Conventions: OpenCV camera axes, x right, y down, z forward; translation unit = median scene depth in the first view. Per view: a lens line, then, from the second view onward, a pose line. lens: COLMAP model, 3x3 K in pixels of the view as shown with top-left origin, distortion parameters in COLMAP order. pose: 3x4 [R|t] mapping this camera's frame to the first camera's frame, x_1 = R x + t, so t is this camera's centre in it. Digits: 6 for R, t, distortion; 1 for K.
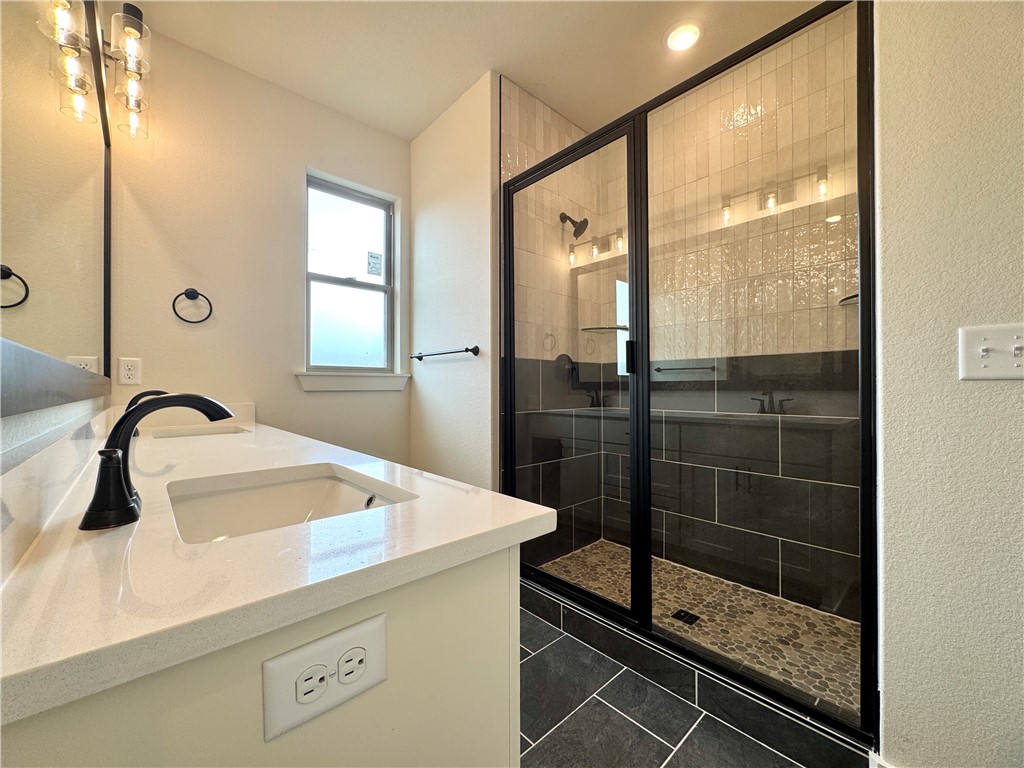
lens RADIAL K [[411.1, 0, 513.0], [0, 411.1, 386.5], [0, 0, 1]] dist [-0.014446, 0.000115]
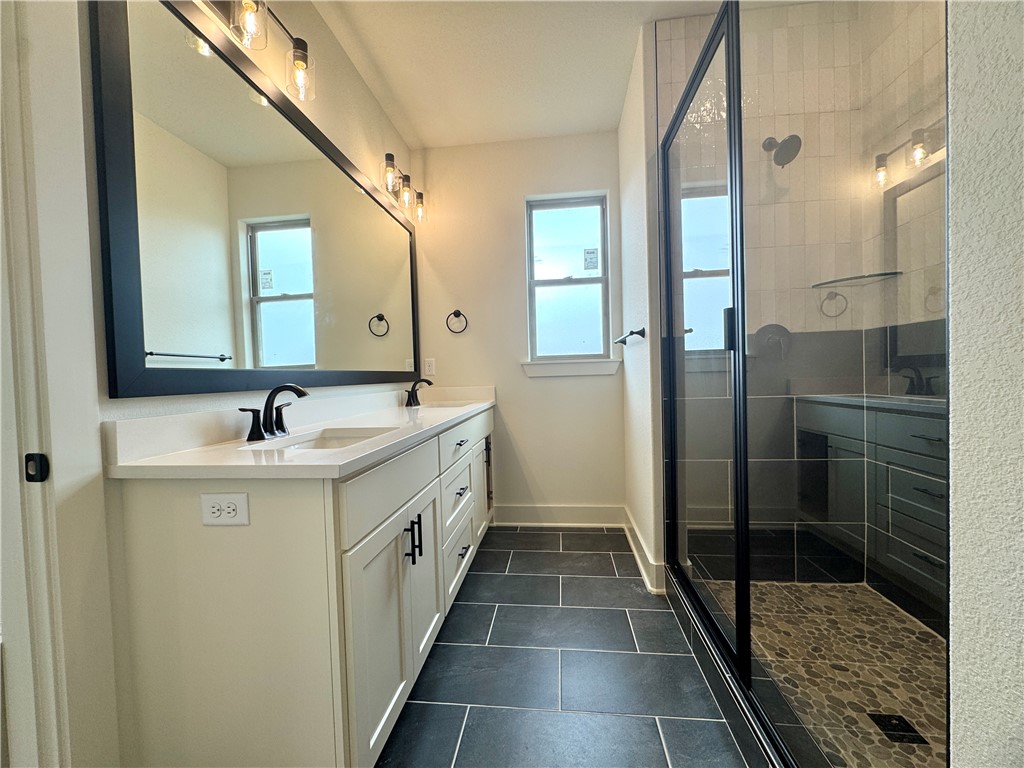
lens RADIAL K [[411.1, 0, 512.2], [0, 411.1, 384.4], [0, 0, 1]] dist [-0.014446, 0.000115]
pose [[0.655156, 0.001762, -0.755492, 0.364771], [0.028549, 0.999225, 0.027088, -0.001297], [0.754954, -0.039315, 0.654598, 0.118929]]
